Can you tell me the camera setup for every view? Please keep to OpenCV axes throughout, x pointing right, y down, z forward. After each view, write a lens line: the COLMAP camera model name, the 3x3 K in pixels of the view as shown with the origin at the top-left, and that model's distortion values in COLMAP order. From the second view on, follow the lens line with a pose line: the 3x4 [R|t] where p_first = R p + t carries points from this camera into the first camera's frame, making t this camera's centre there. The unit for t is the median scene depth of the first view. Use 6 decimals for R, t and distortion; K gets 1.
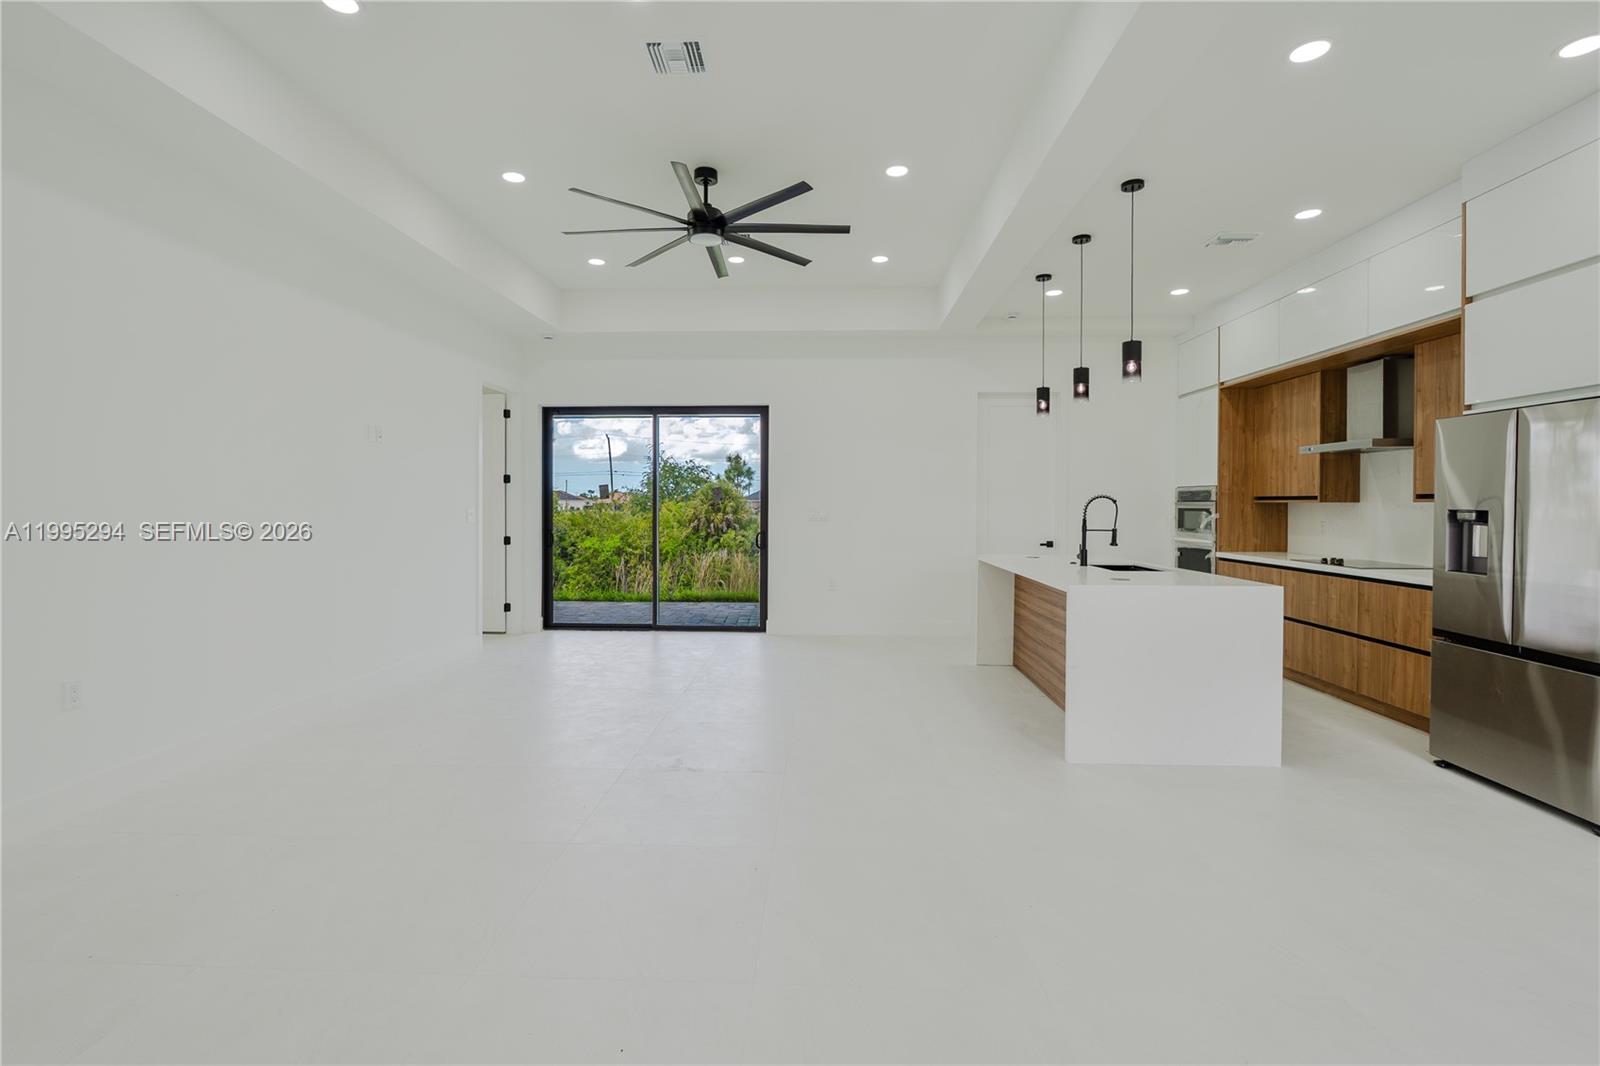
lens RADIAL K [[736.5, 0, 800.1], [0, 736.5, 512.9], [0, 0, 1]] dist [-0.009485, 0.001538]
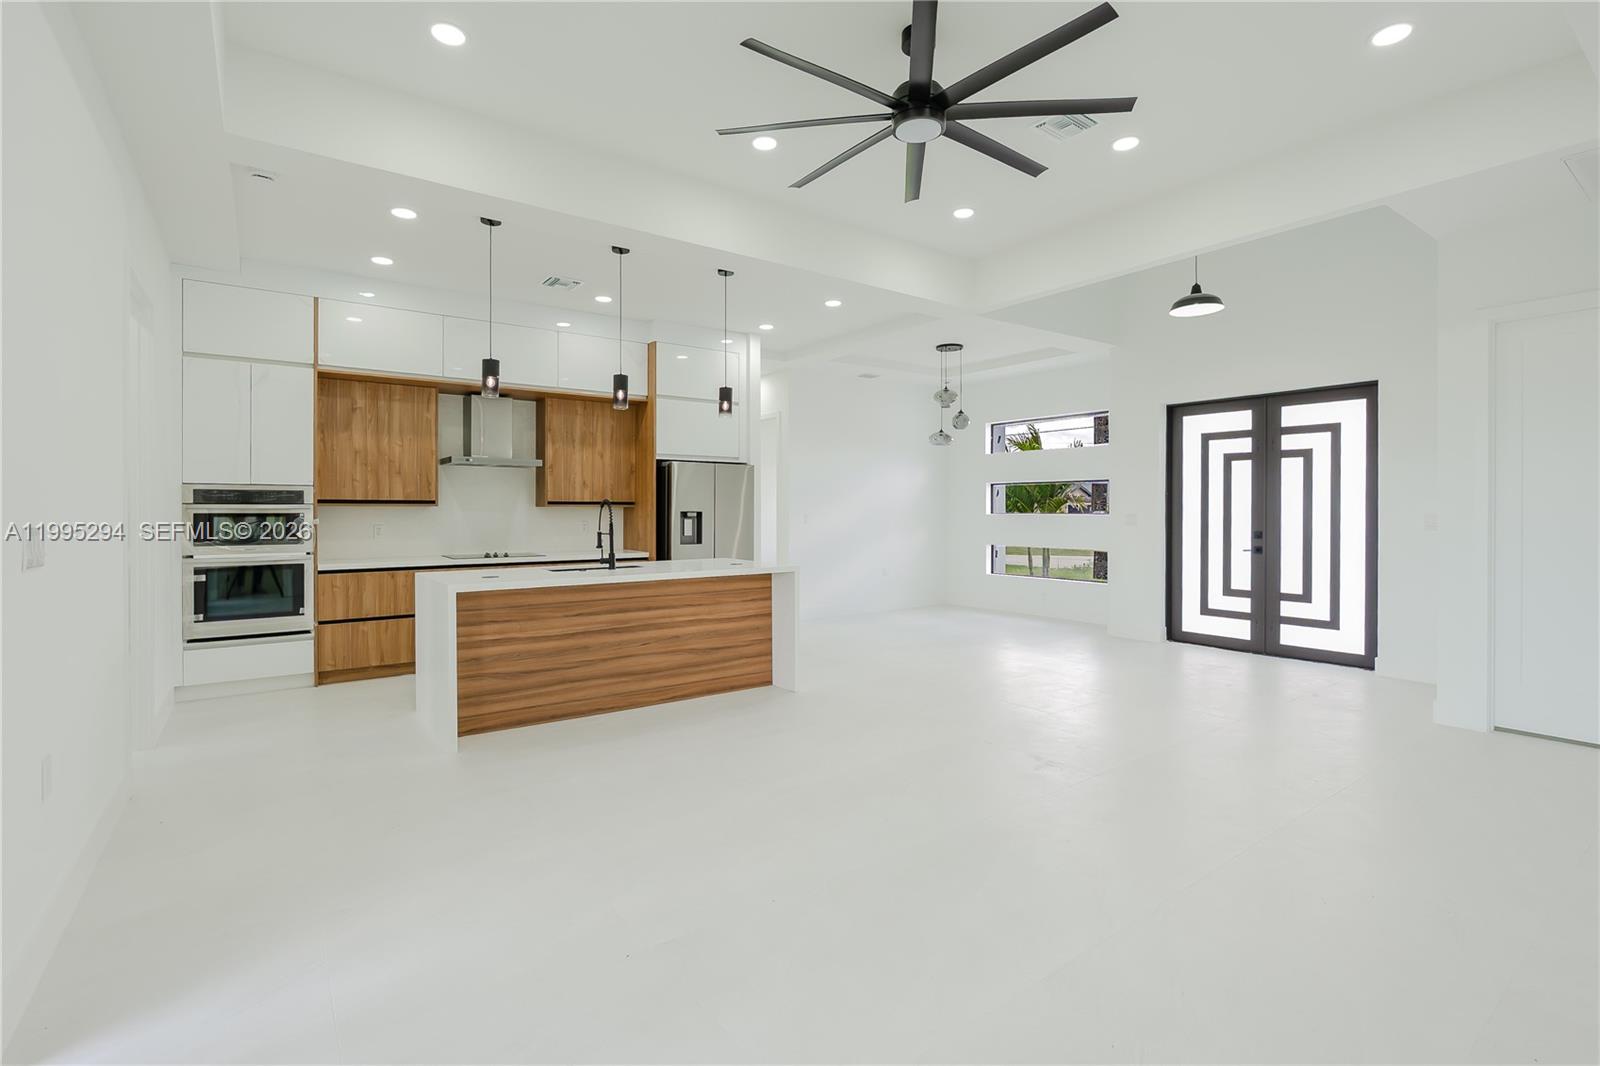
lens RADIAL K [[736.5, 0, 800.1], [0, 736.5, 512.9], [0, 0, 1]] dist [-0.009485, 0.001538]
pose [[-0.625710, -0.007179, 0.780023, -0.468605], [0.006105, 0.999882, 0.014099, -0.015707], [-0.780032, 0.013584, -0.625592, 1.190361]]
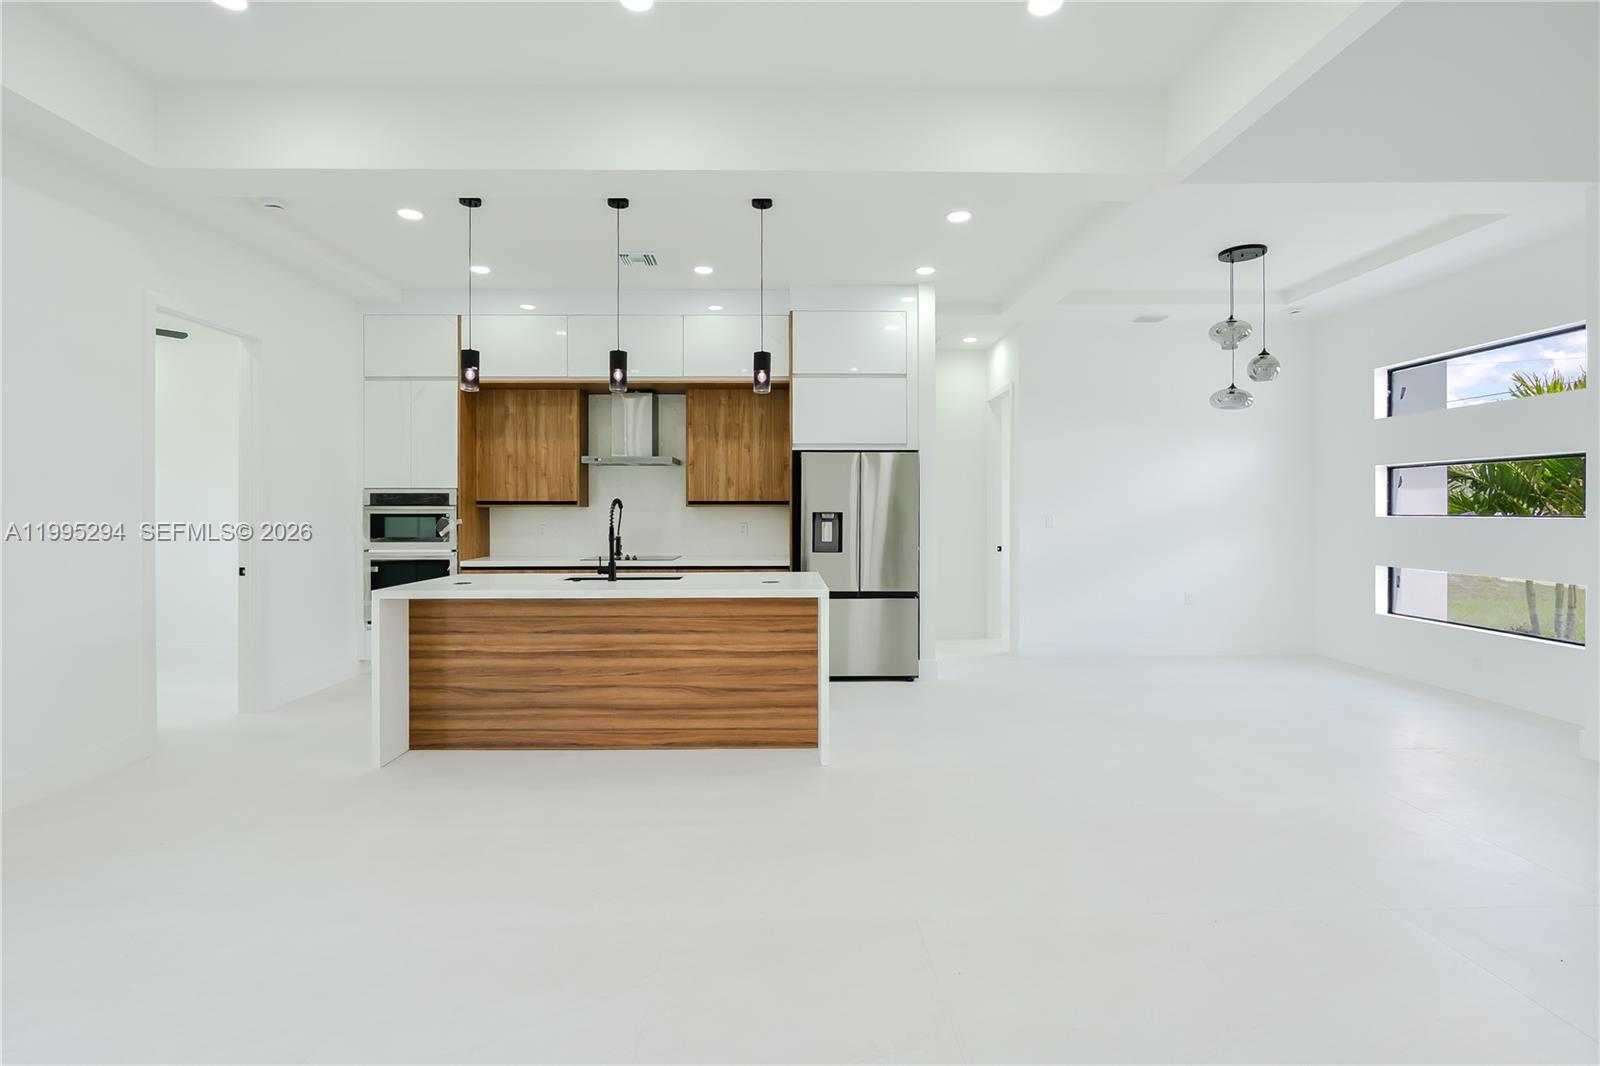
lens RADIAL K [[749.6, 0, 794.6], [0, 749.6, 510.2], [0, 0, 1]] dist [-0.017036, 0.000185]
pose [[-0.060620, -0.005305, 0.998147, -0.415740], [0.012084, 0.999909, 0.006048, -0.011835], [-0.998088, 0.012428, -0.060550, 0.698000]]
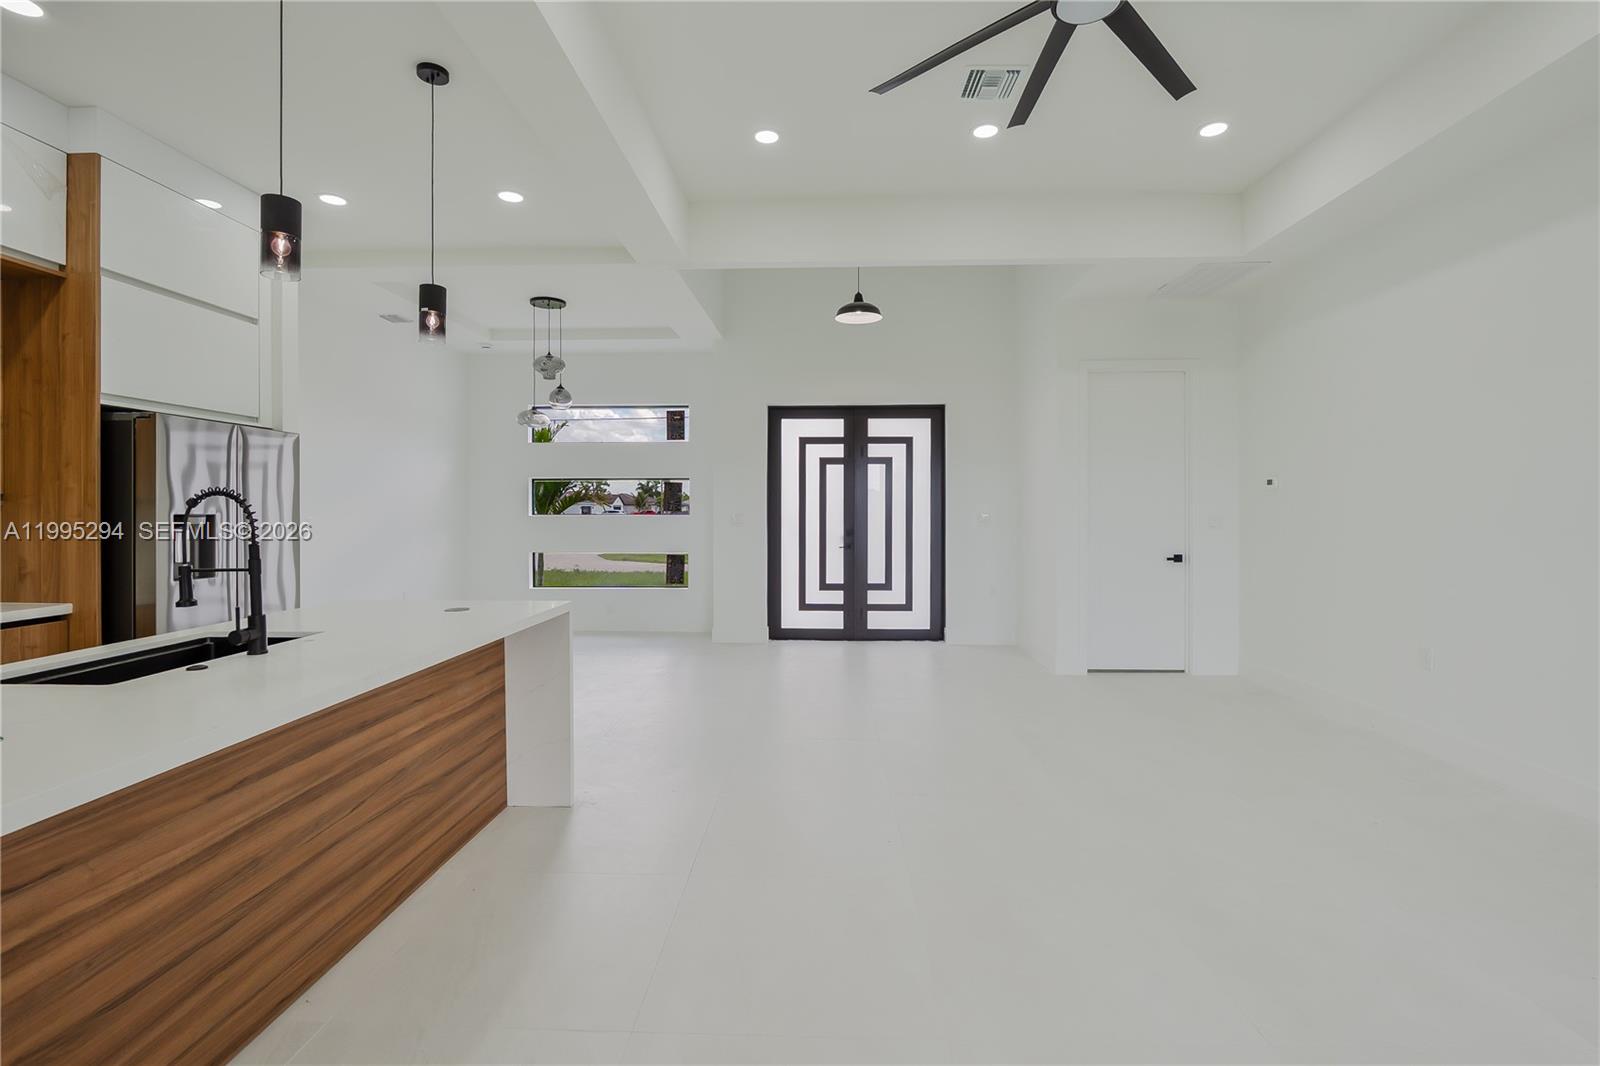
lens RADIAL K [[736.5, 0, 800.1], [0, 736.5, 512.9], [0, 0, 1]] dist [-0.009485, 0.001538]
pose [[-0.999993, -0.002055, -0.003155, 0.061755], [-0.002103, 0.999878, 0.015501, -0.014524], [0.003123, 0.015507, -0.999875, 1.185582]]
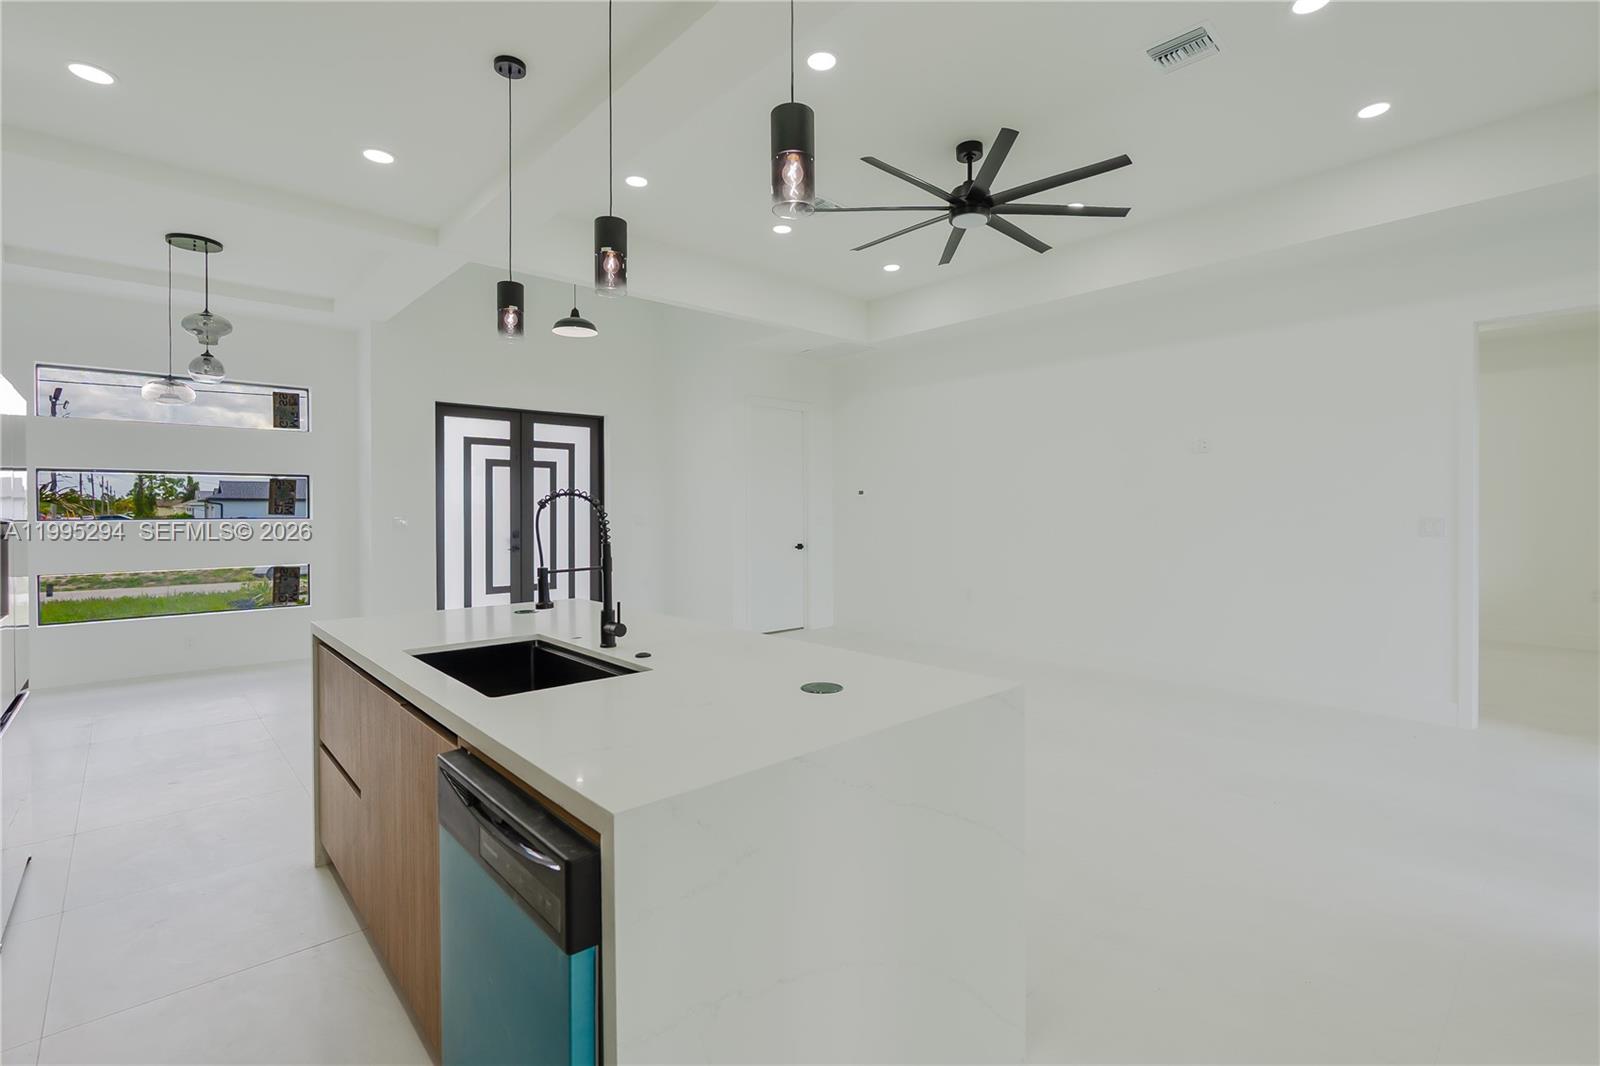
lens RADIAL K [[736.5, 0, 800.1], [0, 736.5, 512.9], [0, 0, 1]] dist [-0.009485, 0.001538]
pose [[-0.710228, 0.001196, -0.703971, 0.517505], [-0.007194, 0.999934, 0.008957, -0.014021], [0.703935, 0.011426, -0.710172, 1.170904]]
